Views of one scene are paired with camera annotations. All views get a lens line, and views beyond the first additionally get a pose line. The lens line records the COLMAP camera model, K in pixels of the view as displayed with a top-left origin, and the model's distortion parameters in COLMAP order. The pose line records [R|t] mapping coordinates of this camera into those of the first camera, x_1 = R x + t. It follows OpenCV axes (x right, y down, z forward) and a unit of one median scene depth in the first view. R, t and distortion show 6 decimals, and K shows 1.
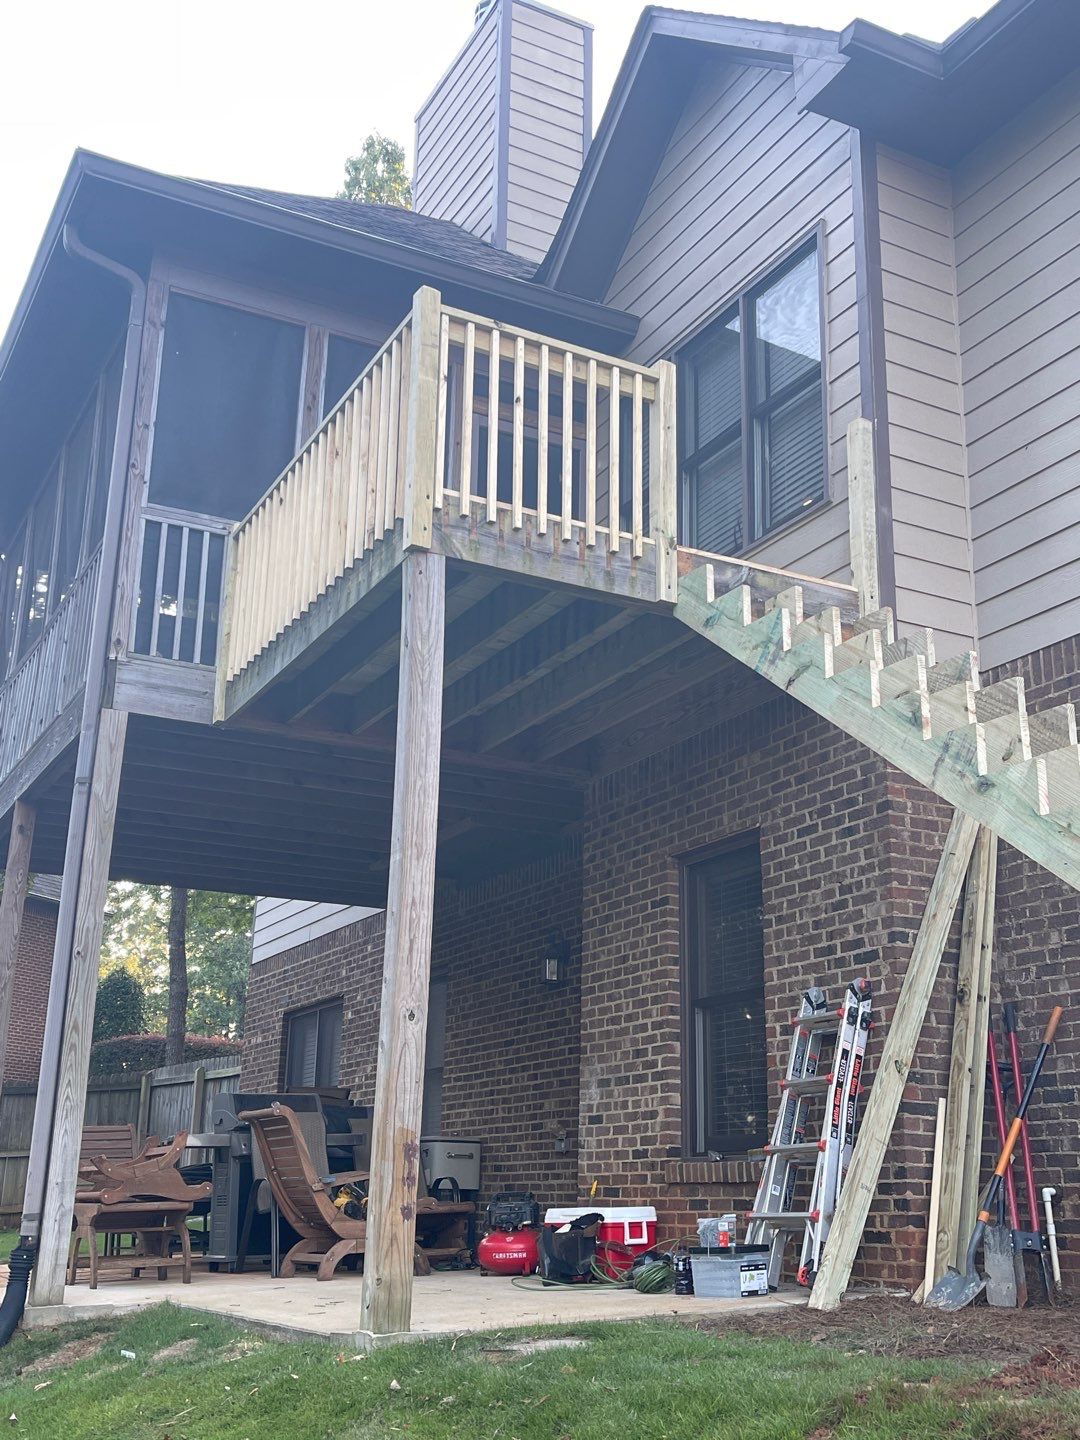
lens RADIAL K [[1583.6, 0, 540.0], [0, 1583.6, 720.0], [0, 0, 1]] dist [0.116856, -0.279551]
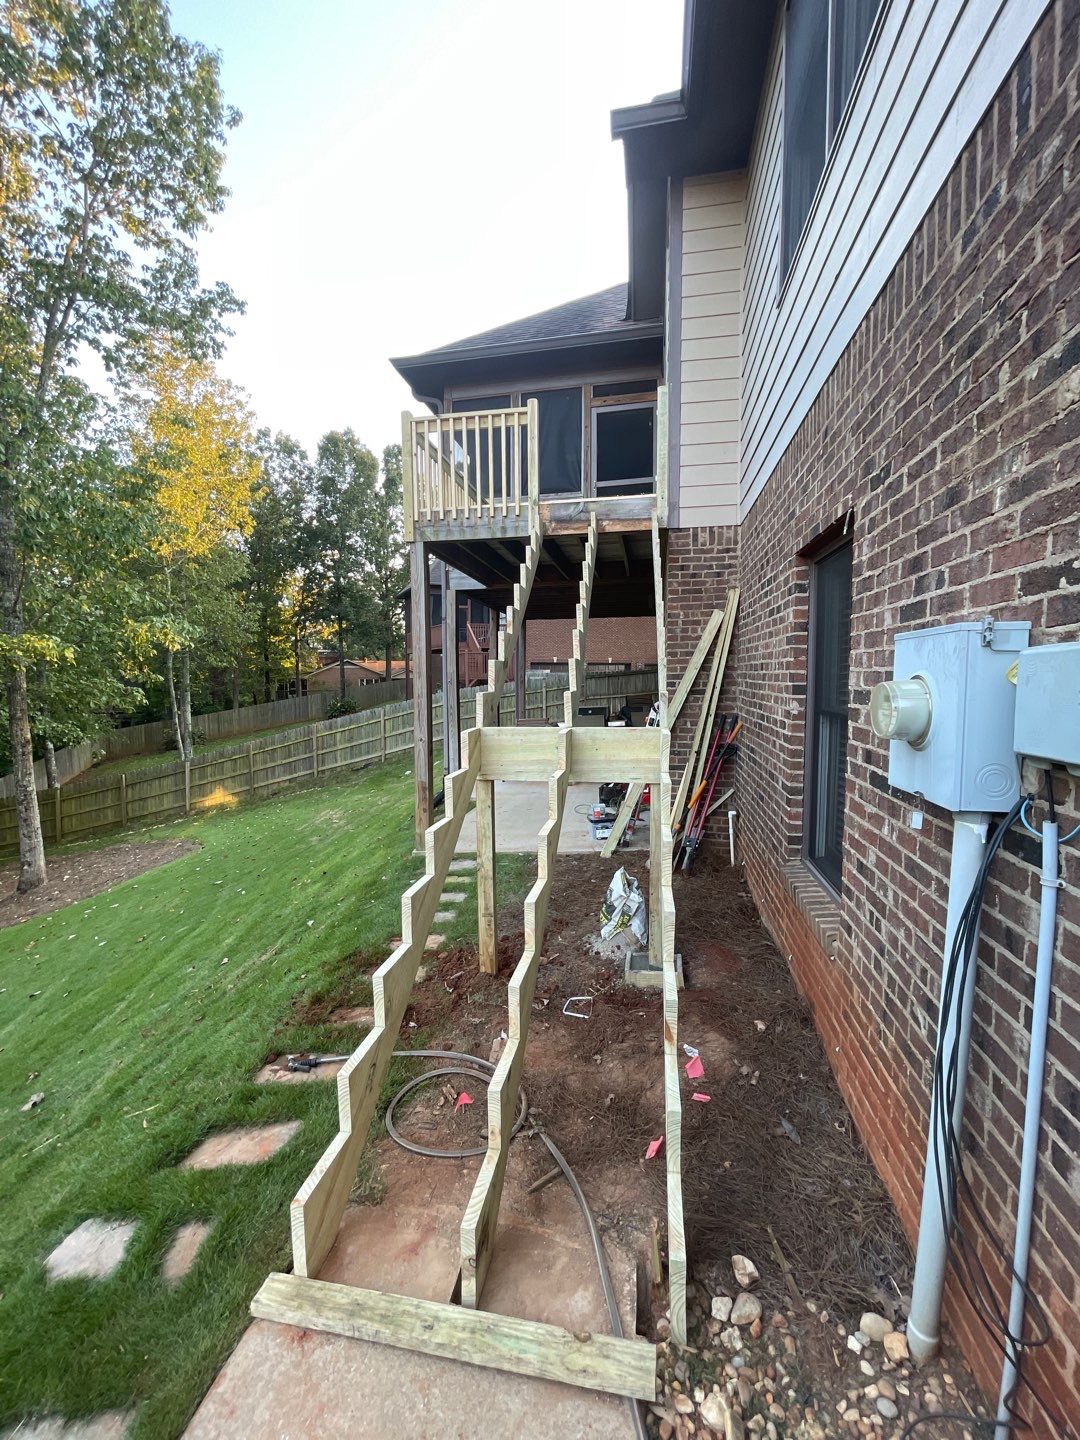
lens RADIAL K [[581.5, 0, 540.8], [0, 581.5, 717.0], [0, 0, 1]] dist [-0.001133, -0.000833]
pose [[0.786366, 0.018348, -0.617488, 0.513970], [0.204600, 0.935410, 0.288351, -0.063603], [0.582895, -0.353087, 0.731821, 0.342132]]
